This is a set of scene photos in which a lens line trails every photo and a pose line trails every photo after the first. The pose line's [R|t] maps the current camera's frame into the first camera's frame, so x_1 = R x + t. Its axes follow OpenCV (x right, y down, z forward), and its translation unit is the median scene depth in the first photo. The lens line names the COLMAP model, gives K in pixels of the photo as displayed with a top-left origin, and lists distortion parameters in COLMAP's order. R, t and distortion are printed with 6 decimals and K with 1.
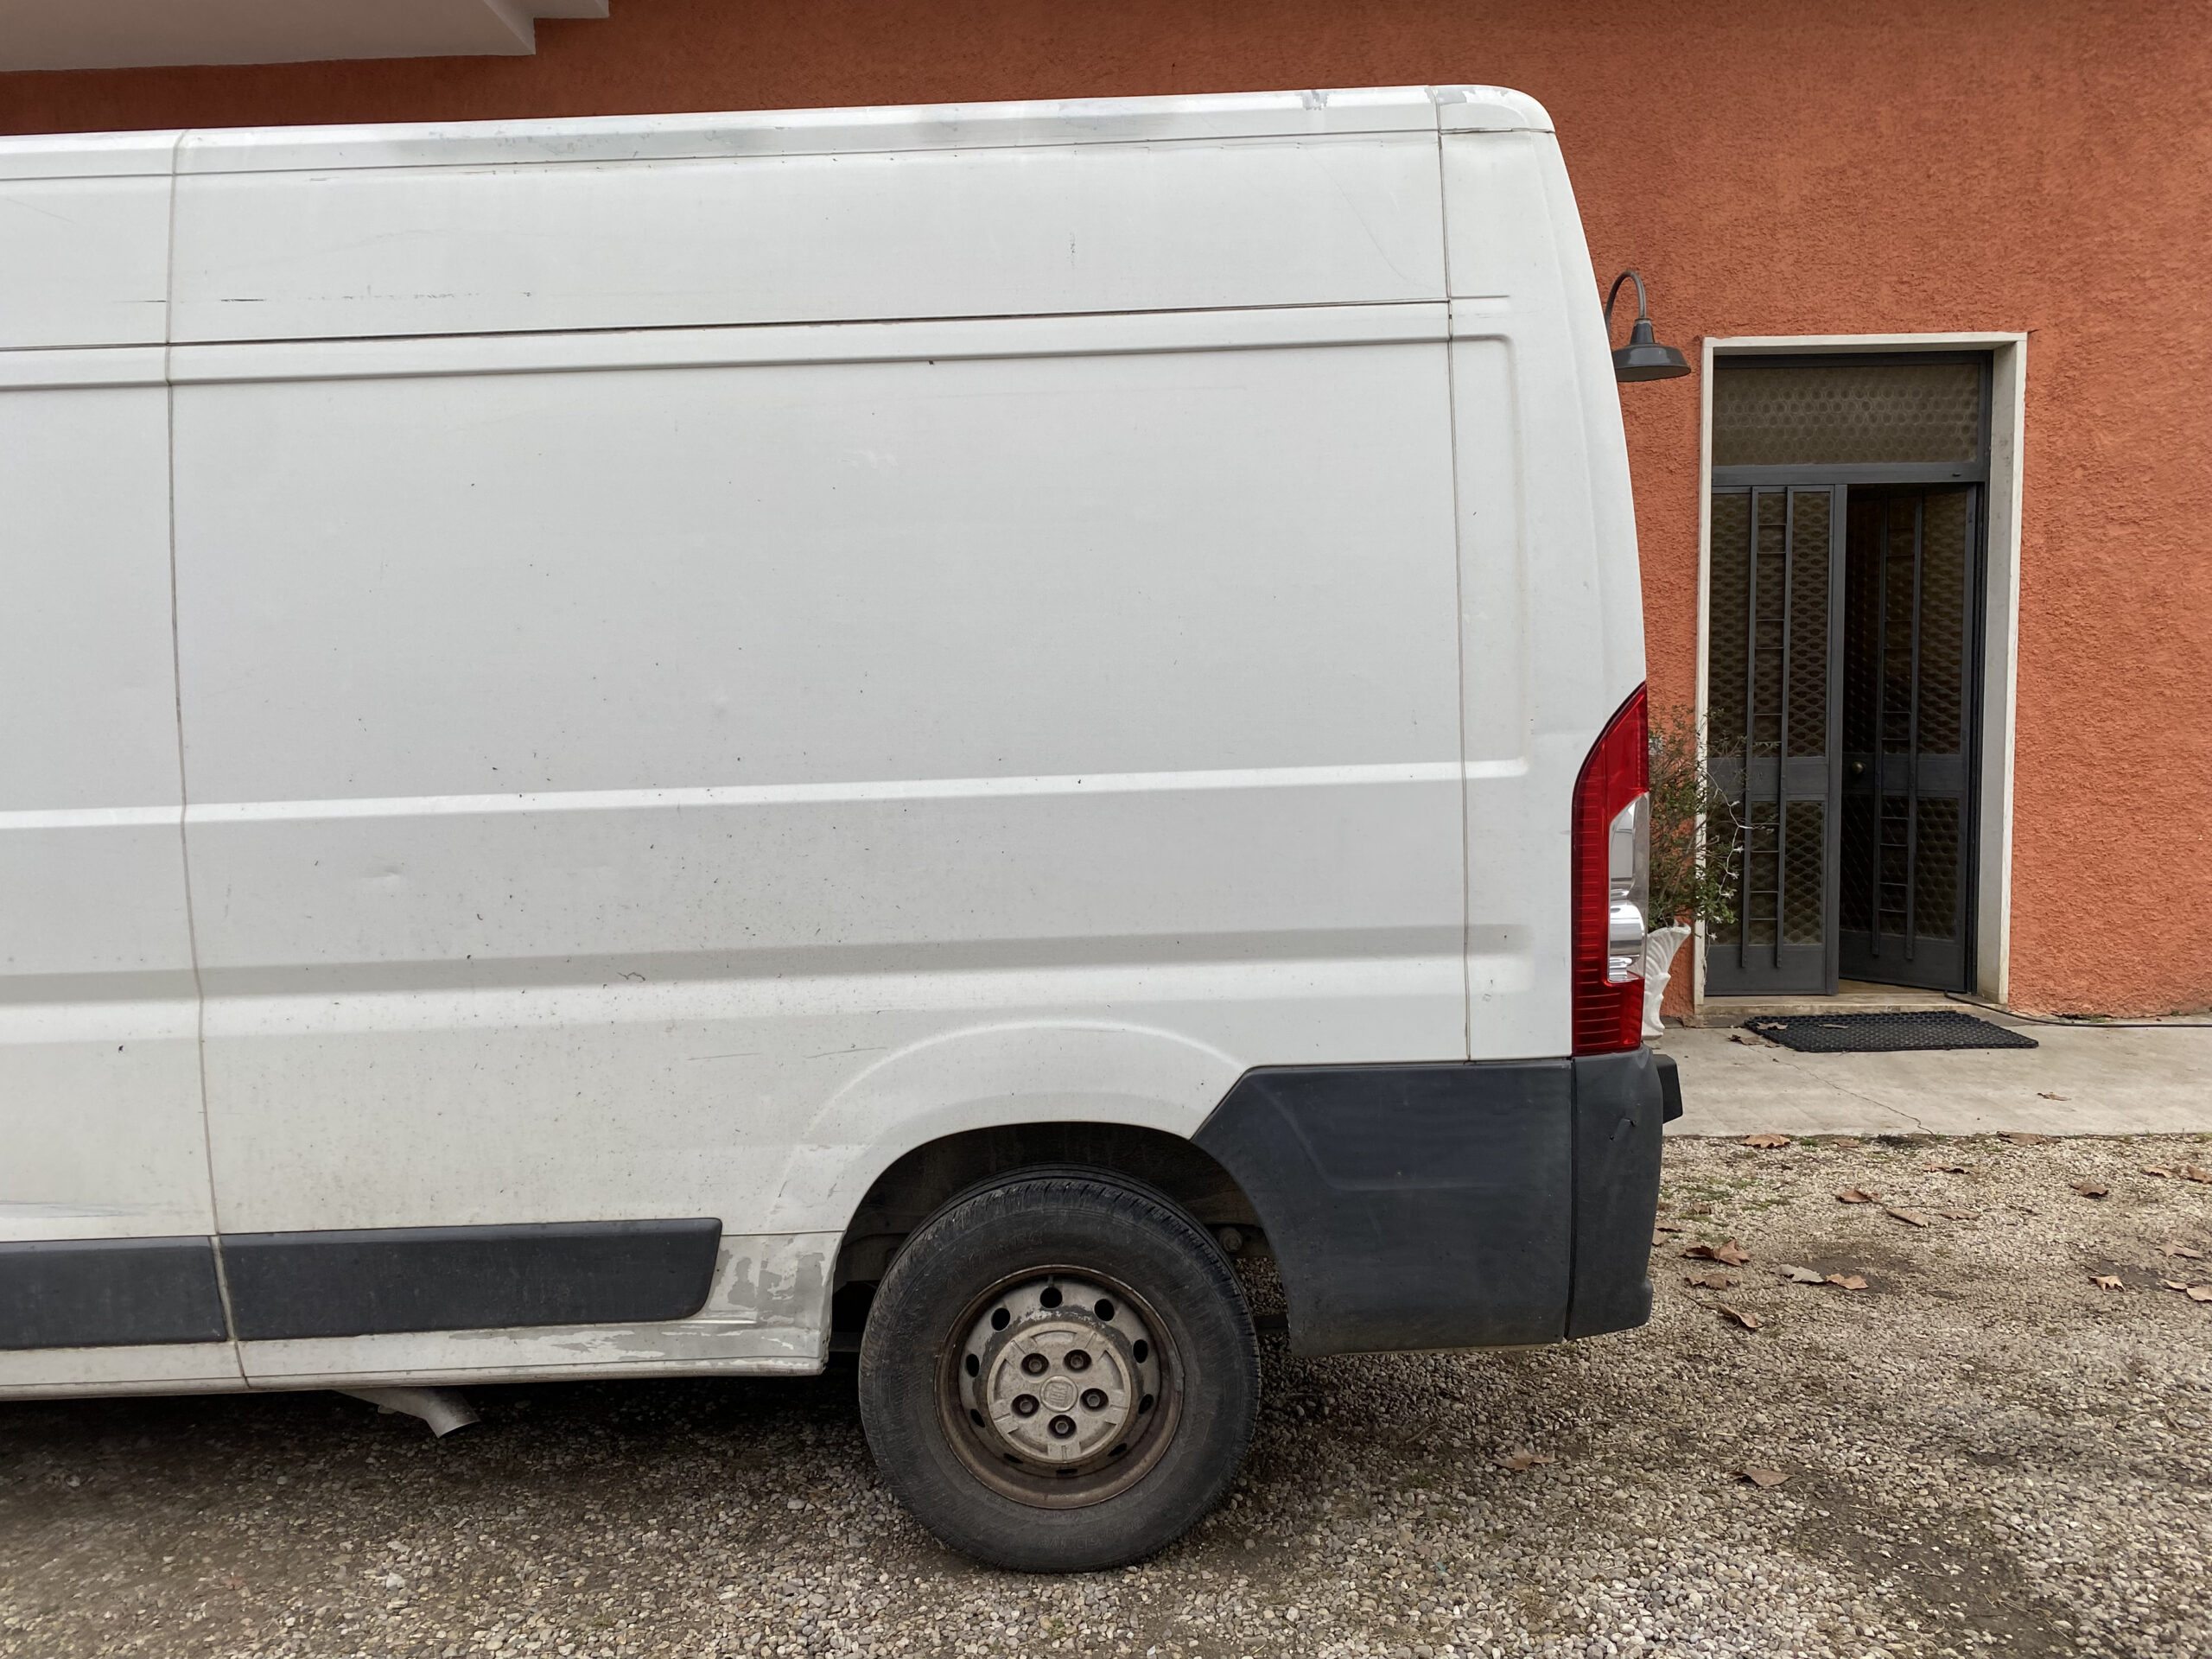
lens RADIAL K [[1678.1, 0, 1105.7], [0, 1678.1, 837.4], [0, 0, 1]] dist [0.013278, -0.004089]
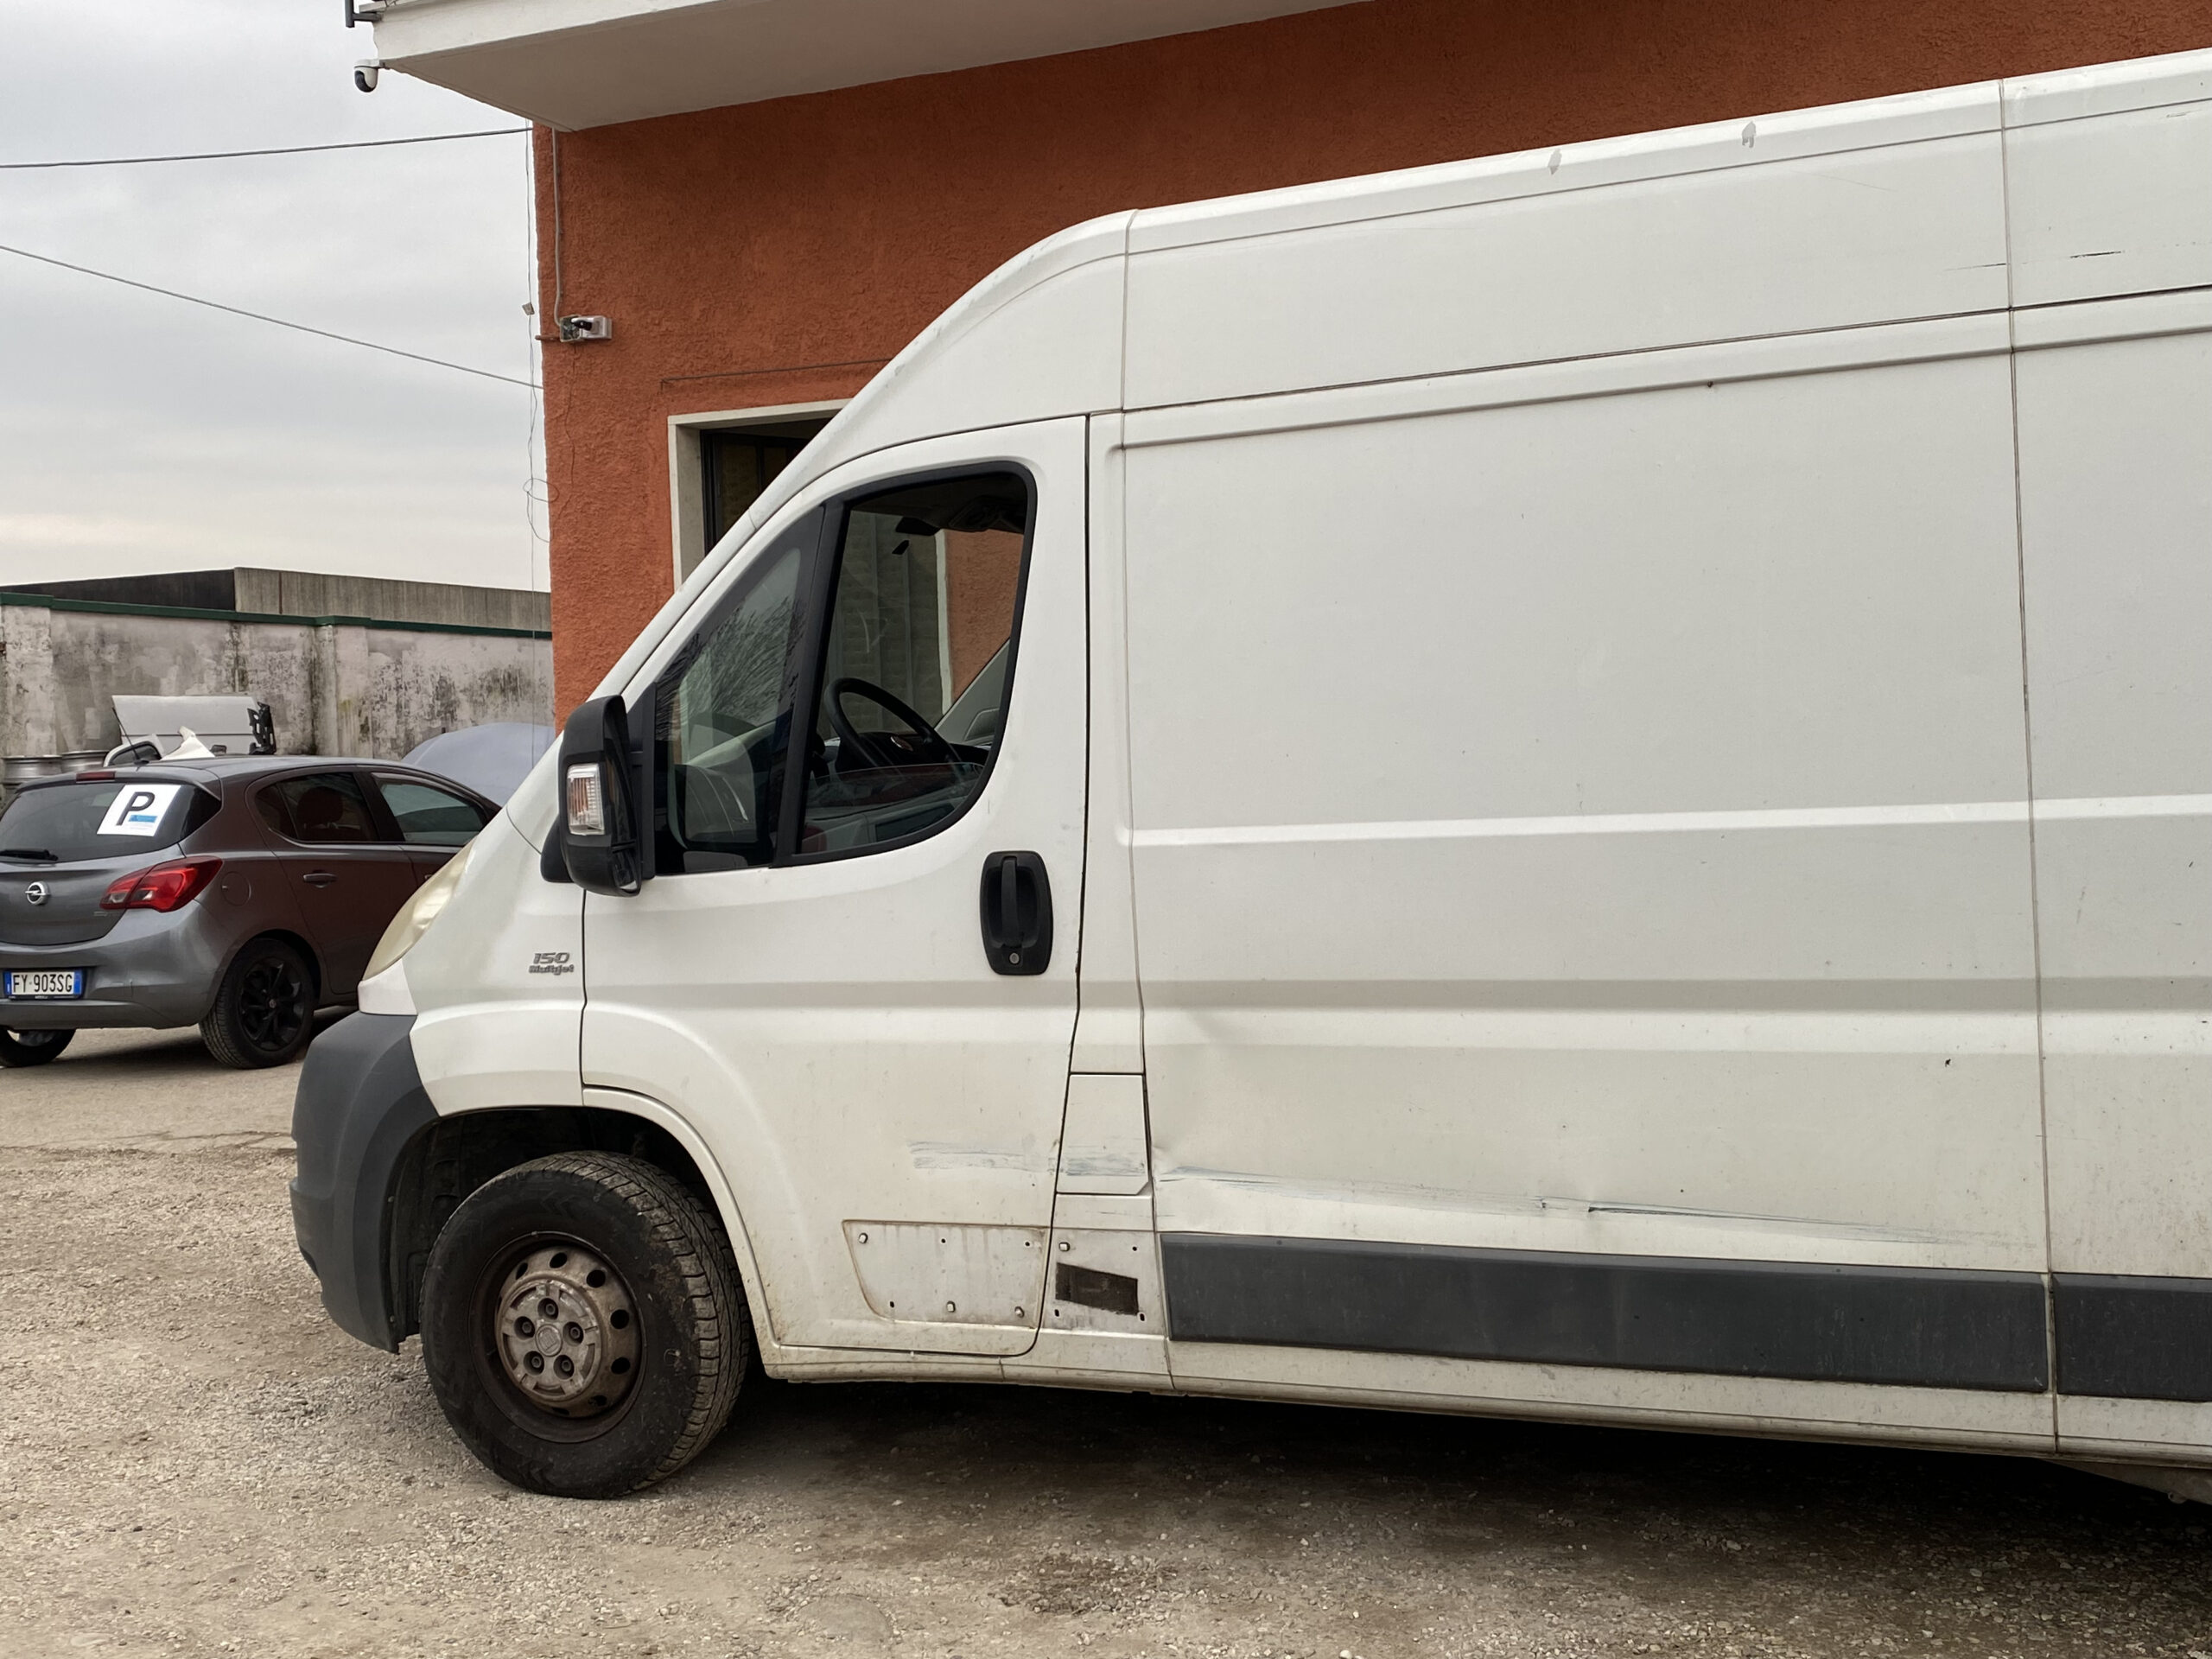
lens RADIAL K [[2261.1, 0, 1105.4], [0, 2261.1, 820.2], [0, 0, 1]] dist [0.029553, 0.000000]
pose [[0.930926, -0.000877, -0.365207, -0.558247], [-0.013282, 0.999254, -0.036254, 0.043088], [0.364966, 0.038600, 0.930220, -0.344427]]
